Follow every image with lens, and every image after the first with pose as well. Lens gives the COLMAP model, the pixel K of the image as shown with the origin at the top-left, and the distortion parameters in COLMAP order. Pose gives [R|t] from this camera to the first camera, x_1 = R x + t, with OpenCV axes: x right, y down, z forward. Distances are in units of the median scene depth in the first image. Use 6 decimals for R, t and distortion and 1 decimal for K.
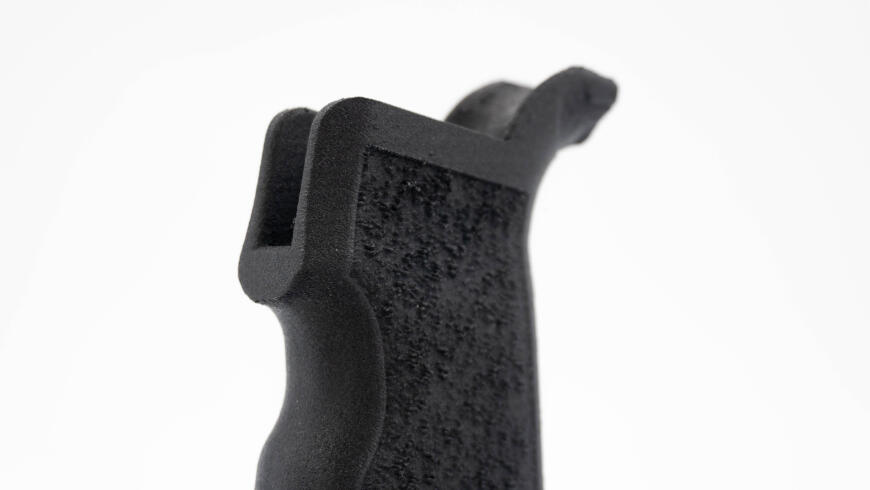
lens RADIAL K [[1405.8, 0, 436.3], [0, 1405.8, 244.7], [0, 0, 1]] dist [0.176467, 0.000000]
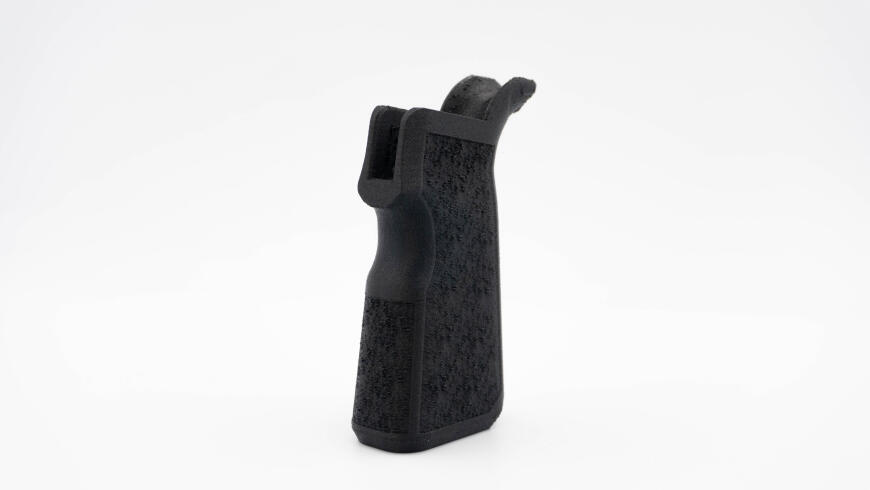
lens RADIAL K [[1347.8, 0, 433.4], [0, 1347.8, 245.9], [0, 0, 1]] dist [-0.028525, 0.000000]
pose [[0.989240, -0.014625, 0.145566, -0.321088], [-0.009974, 0.985935, 0.166833, -0.228353], [-0.145958, -0.166490, 0.975181, -0.934103]]
